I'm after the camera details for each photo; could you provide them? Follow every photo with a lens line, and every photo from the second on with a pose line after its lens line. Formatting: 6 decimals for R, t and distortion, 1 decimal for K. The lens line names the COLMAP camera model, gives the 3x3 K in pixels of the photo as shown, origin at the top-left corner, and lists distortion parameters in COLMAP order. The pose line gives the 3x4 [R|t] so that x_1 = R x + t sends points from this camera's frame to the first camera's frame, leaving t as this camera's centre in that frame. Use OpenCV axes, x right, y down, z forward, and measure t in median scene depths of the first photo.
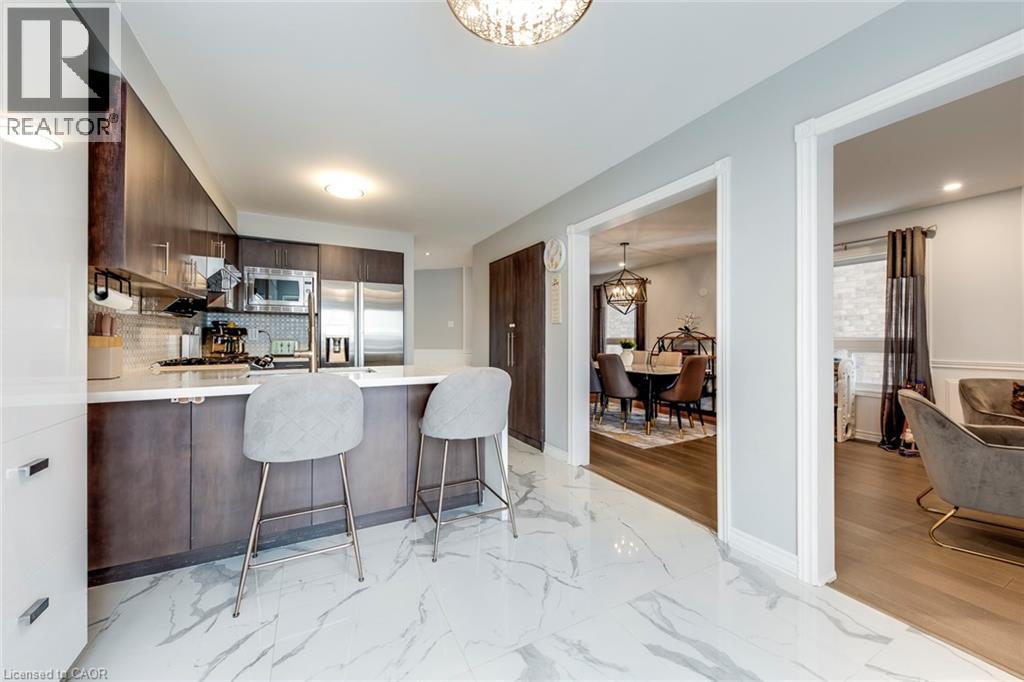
lens RADIAL K [[370.8, 0, 505.3], [0, 370.8, 335.6], [0, 0, 1]] dist [0.016219, -0.005813]
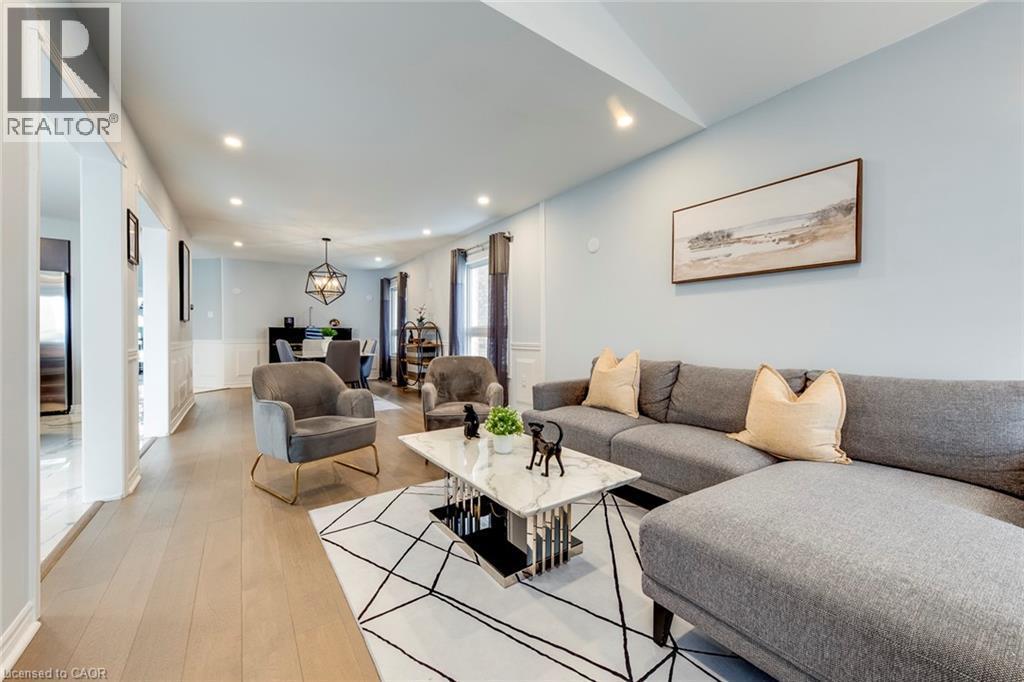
lens RADIAL K [[385.1, 0, 503.6], [0, 385.1, 336.5], [0, 0, 1]] dist [0.015427, -0.006675]
pose [[0.992300, 0.000568, 0.123857, 0.813918], [-0.002038, 0.999929, 0.011745, 0.024995], [-0.123841, -0.011907, 0.992231, -0.205359]]
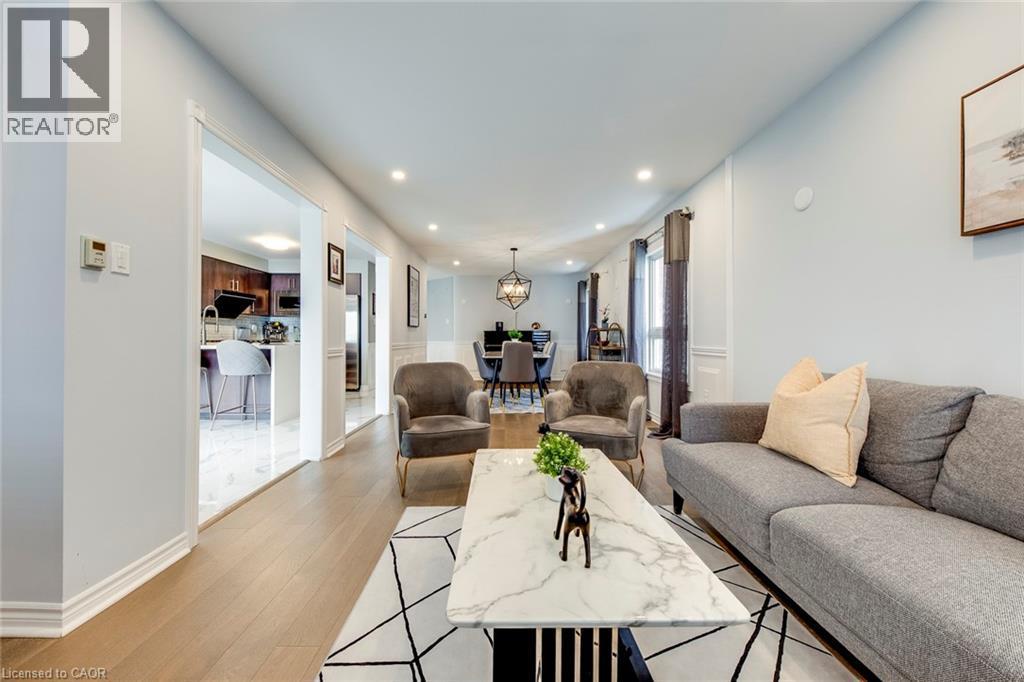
lens RADIAL K [[370.8, 0, 505.3], [0, 370.8, 335.6], [0, 0, 1]] dist [0.016219, -0.005813]
pose [[0.891585, -0.002699, -0.452845, 0.970991], [0.004494, 0.999986, 0.002888, 0.026663], [0.452831, -0.004610, 0.891584, -0.062546]]
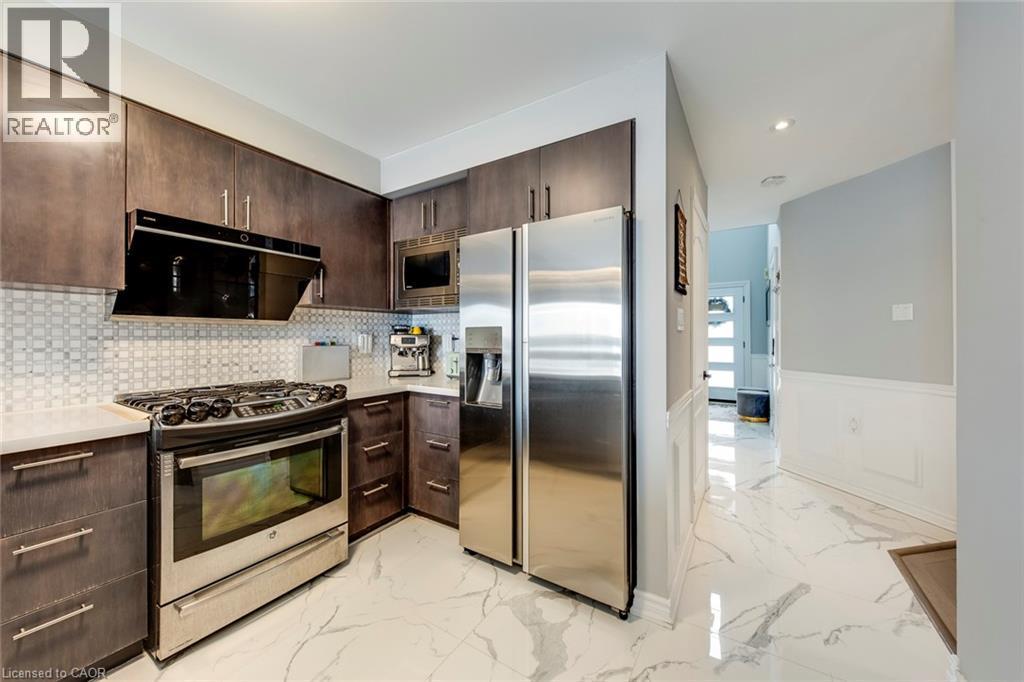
lens RADIAL K [[385.1, 0, 503.6], [0, 385.1, 336.5], [0, 0, 1]] dist [0.015427, -0.006675]
pose [[0.498227, -0.000795, -0.867046, -0.017452], [0.006438, 0.999975, 0.002783, -0.016882], [0.867023, -0.006968, 0.498220, 0.756915]]
